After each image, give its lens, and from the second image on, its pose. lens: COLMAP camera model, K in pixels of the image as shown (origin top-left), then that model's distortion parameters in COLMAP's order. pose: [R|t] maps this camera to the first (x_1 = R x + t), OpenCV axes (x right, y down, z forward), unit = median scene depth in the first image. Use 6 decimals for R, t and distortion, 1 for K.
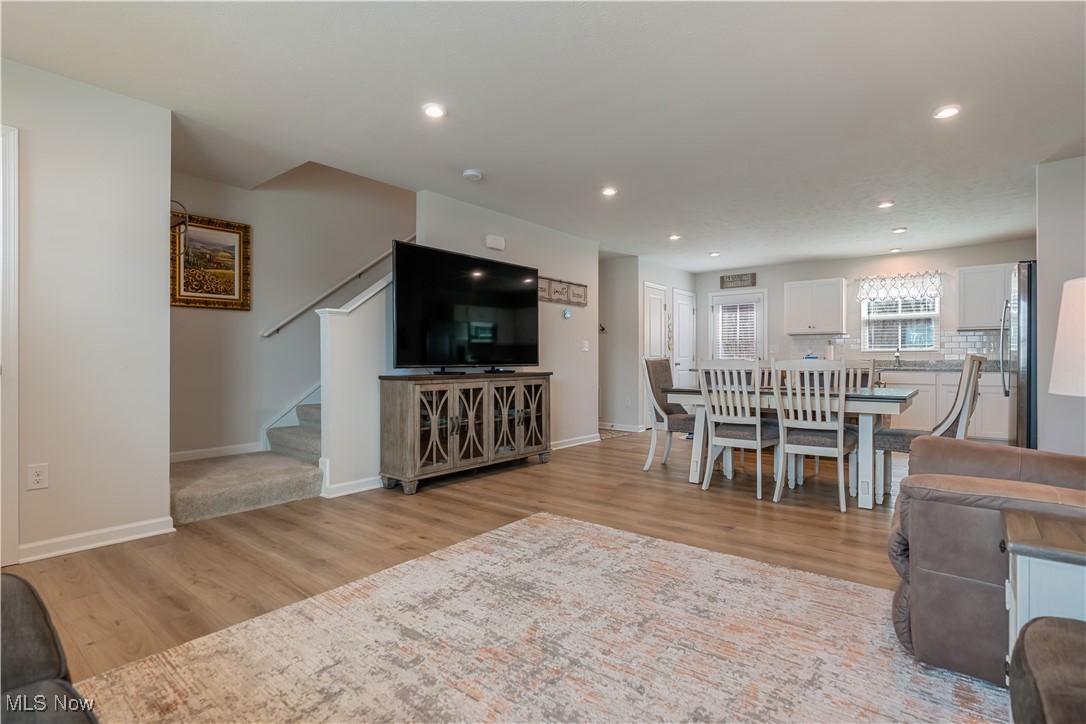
lens RADIAL K [[521.0, 0, 540.5], [0, 521.0, 363.7], [0, 0, 1]] dist [-0.005349, 0.001945]
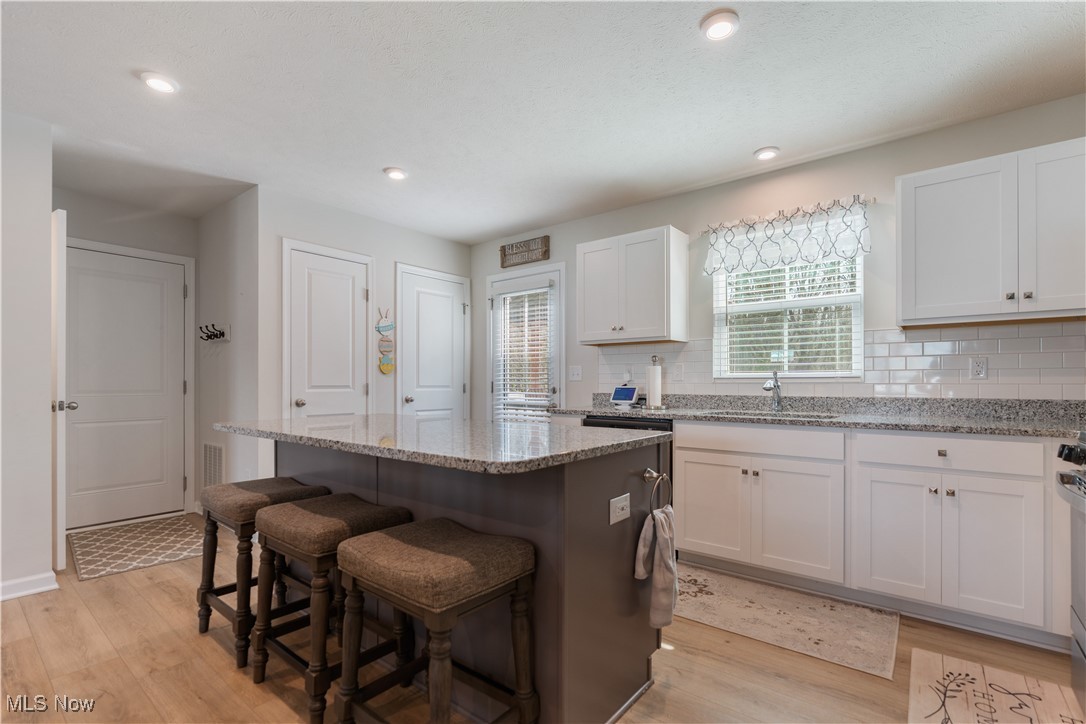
lens RADIAL K [[501.5, 0, 539.5], [0, 501.5, 377.3], [0, 0, 1]] dist [-0.009916, 0.003789]
pose [[0.999999, -0.000585, 0.001343, 0.808204], [0.000611, 0.999816, -0.019169, -0.026986], [-0.001332, 0.019170, 0.999815, 0.946286]]
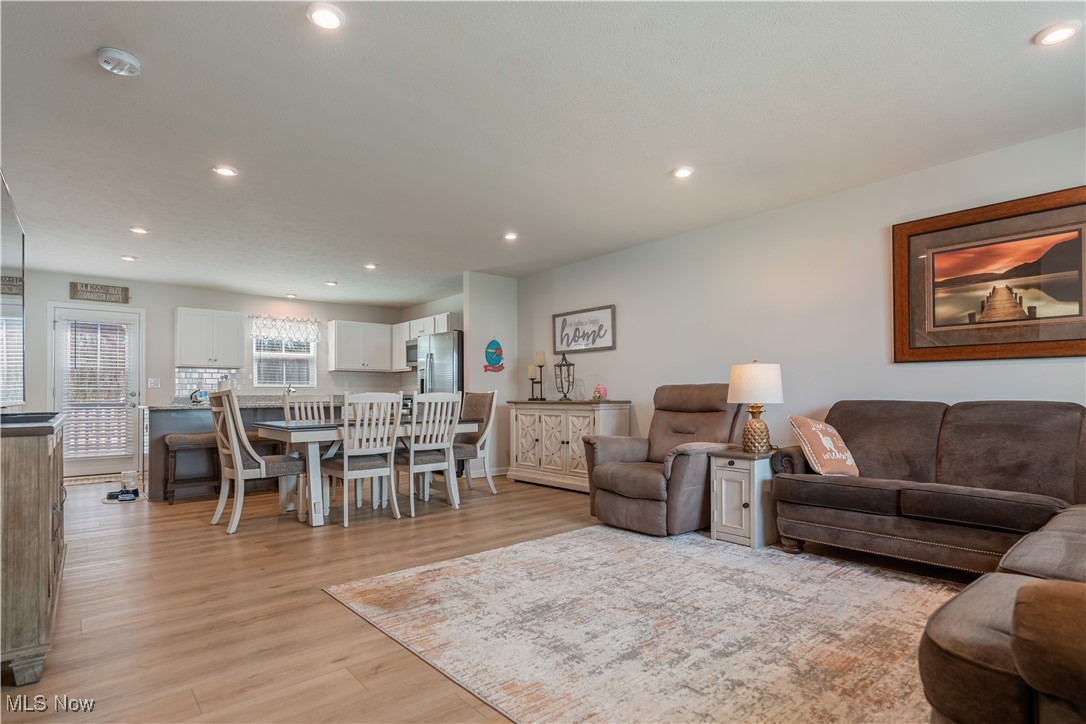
lens RADIAL K [[556.8, 0, 537.5], [0, 556.8, 390.8], [0, 0, 1]] dist [0.006667, -0.002307]
pose [[0.185609, 0.007272, 0.982597, -0.630606], [0.012290, 0.999877, -0.009722, 0.002583], [-0.982547, 0.013881, 0.185496, 0.446128]]
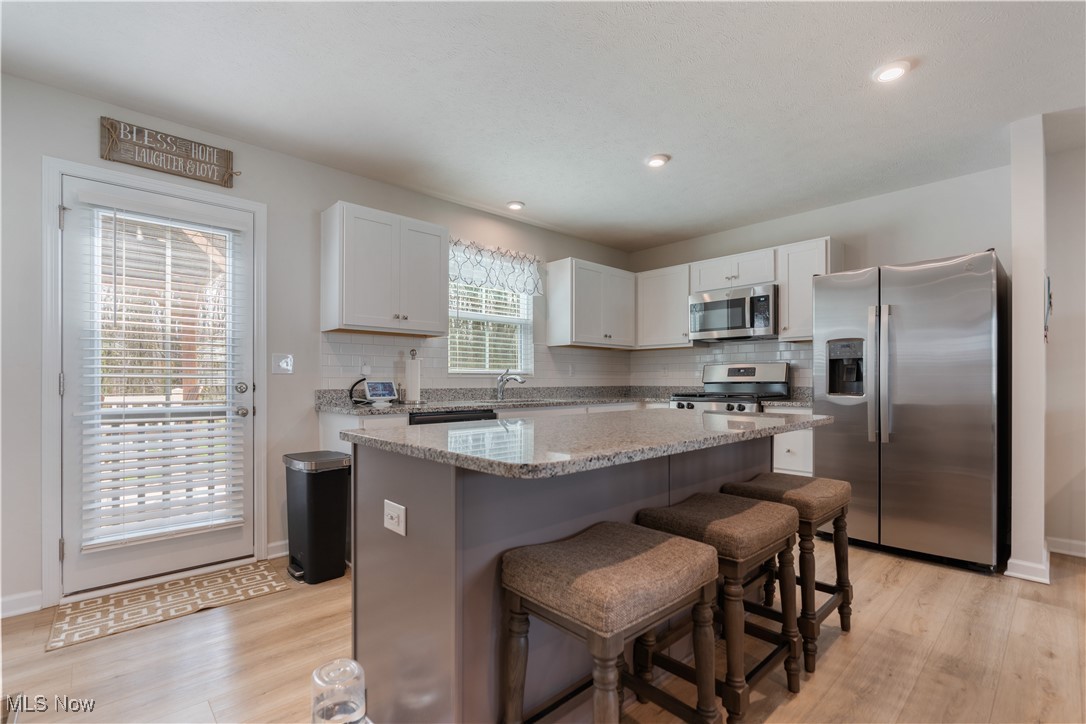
lens RADIAL K [[501.5, 0, 543.4], [0, 501.5, 379.3], [0, 0, 1]] dist [-0.009916, 0.003789]
pose [[0.126835, 0.002297, 0.991921, 0.192195], [0.007877, 0.999963, -0.003323, -0.025591], [-0.991893, 0.008235, 0.126812, 1.487057]]
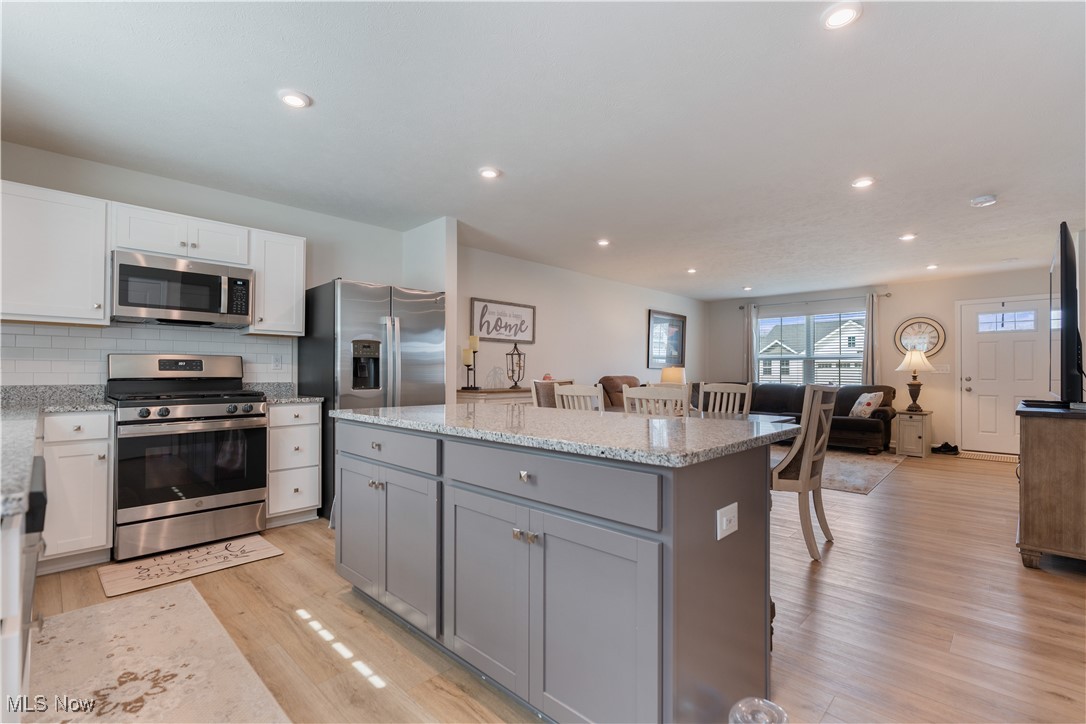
lens RADIAL K [[501.5, 0, 544.7], [0, 501.5, 370.4], [0, 0, 1]] dist [-0.009916, 0.003789]
pose [[-0.997317, -0.004042, 0.073091, 0.644138], [-0.003926, 0.999991, 0.001721, -0.036848], [-0.073097, 0.001429, -0.997324, 2.008780]]
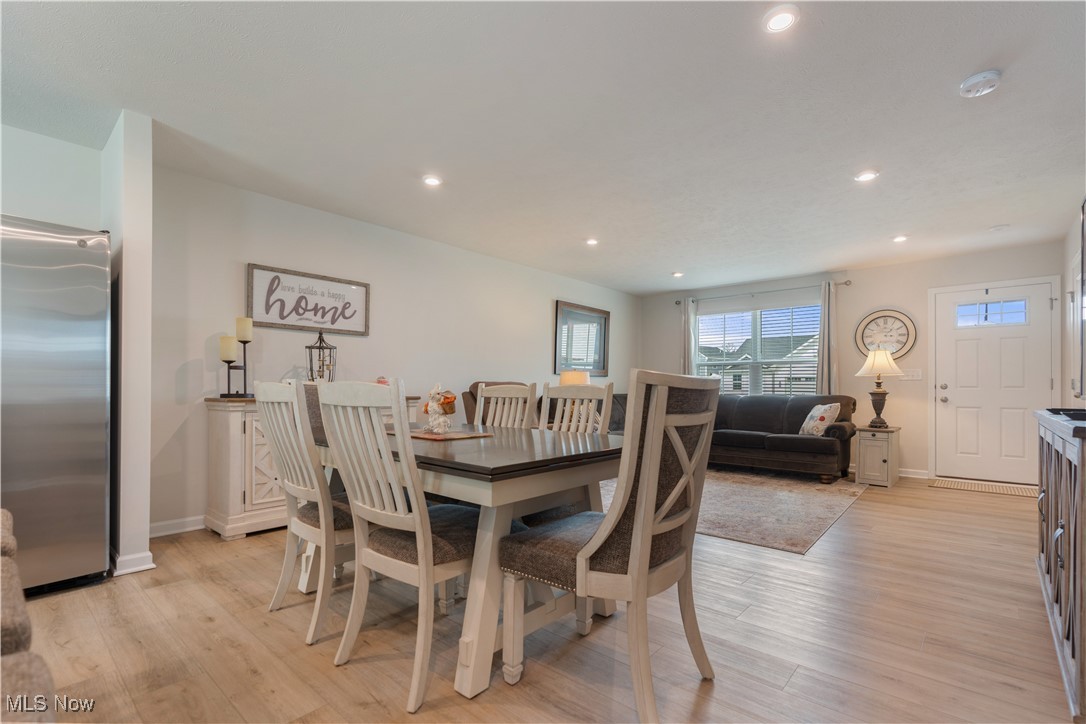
lens RADIAL K [[501.5, 0, 550.4], [0, 501.5, 387.8], [0, 0, 1]] dist [-0.009916, 0.003789]
pose [[-0.999679, -0.004451, 0.024957, 0.362951], [-0.004377, 0.999986, 0.003001, -0.006617], [-0.024970, 0.002890, -0.999684, 1.589012]]
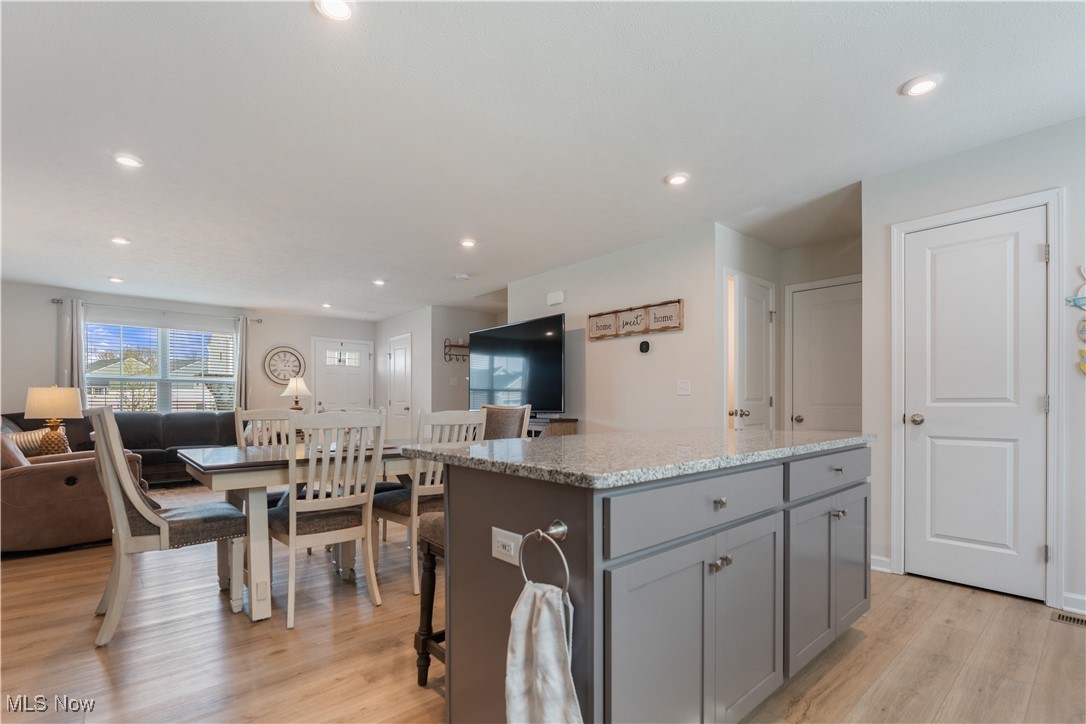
lens RADIAL K [[501.5, 0, 543.6], [0, 501.5, 410.2], [0, 0, 1]] dist [-0.009916, 0.003789]
pose [[-0.154433, 0.015180, -0.987887, 1.179190], [-0.005147, 0.999856, 0.016169, -0.020868], [0.987990, 0.007582, -0.154333, 1.417678]]
